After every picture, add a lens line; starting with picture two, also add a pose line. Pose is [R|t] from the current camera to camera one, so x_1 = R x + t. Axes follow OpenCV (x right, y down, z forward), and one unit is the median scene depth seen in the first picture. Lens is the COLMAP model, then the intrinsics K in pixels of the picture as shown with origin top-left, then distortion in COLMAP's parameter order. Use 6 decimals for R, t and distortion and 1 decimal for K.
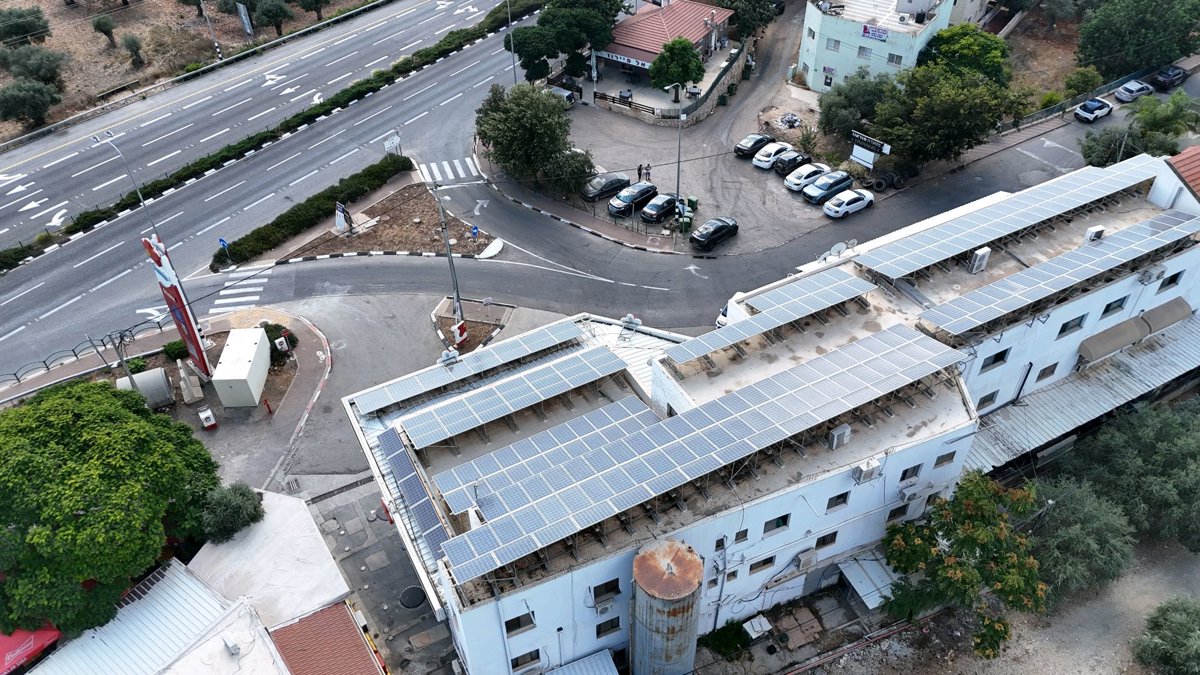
lens RADIAL K [[865.9, 0, 598.1], [0, 865.9, 336.5], [0, 0, 1]] dist [0.061939, -0.051959]
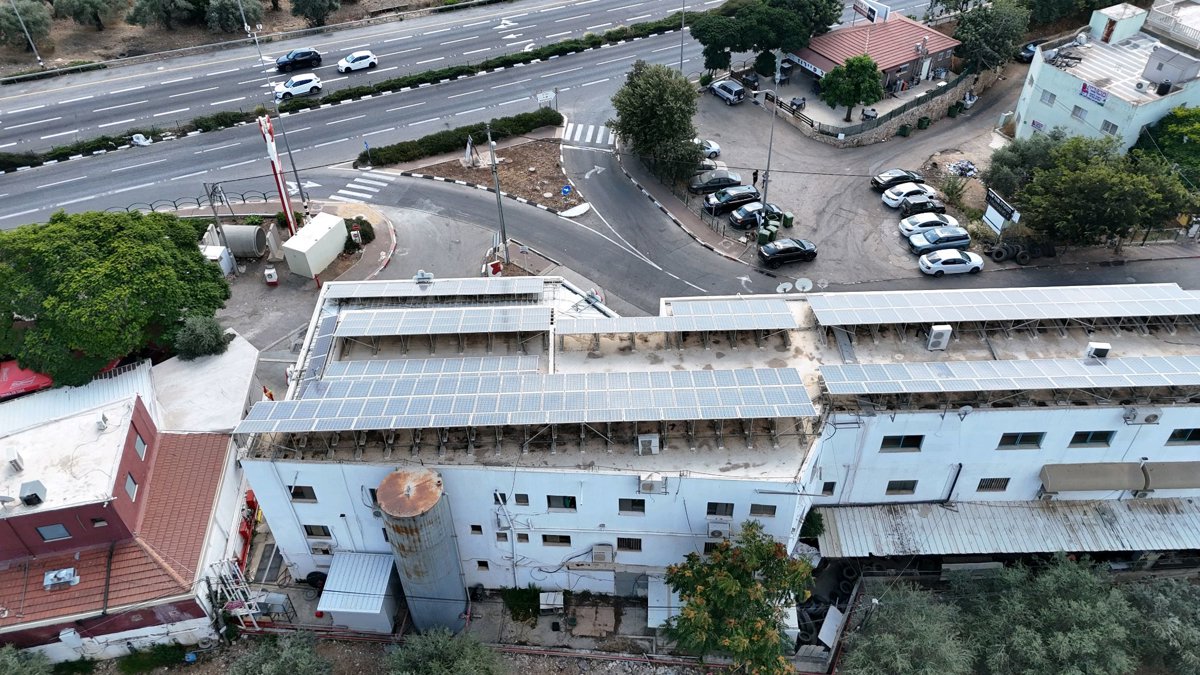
lens RADIAL K [[865.9, 0, 598.1], [0, 865.9, 336.5], [0, 0, 1]] dist [0.061939, -0.051959]
pose [[0.894328, 0.301585, -0.330492, 0.279020], [-0.298926, 0.952378, 0.060167, -0.024619], [0.332899, 0.044983, 0.941889, 0.022003]]
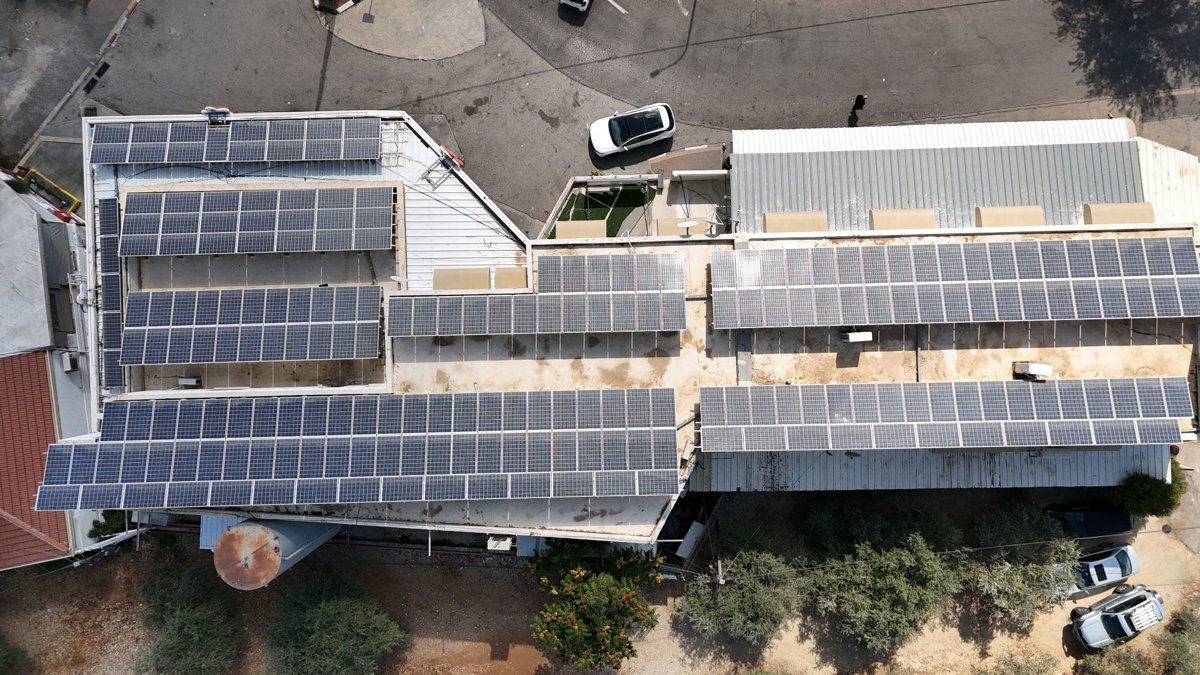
lens RADIAL K [[865.9, 0, 598.1], [0, 865.9, 336.5], [0, 0, 1]] dist [0.061939, -0.051959]
pose [[0.894849, 0.446328, 0.006020, 0.157021], [-0.304490, 0.600504, 0.739379, -0.376481], [0.326391, -0.663465, 0.673263, 0.285367]]
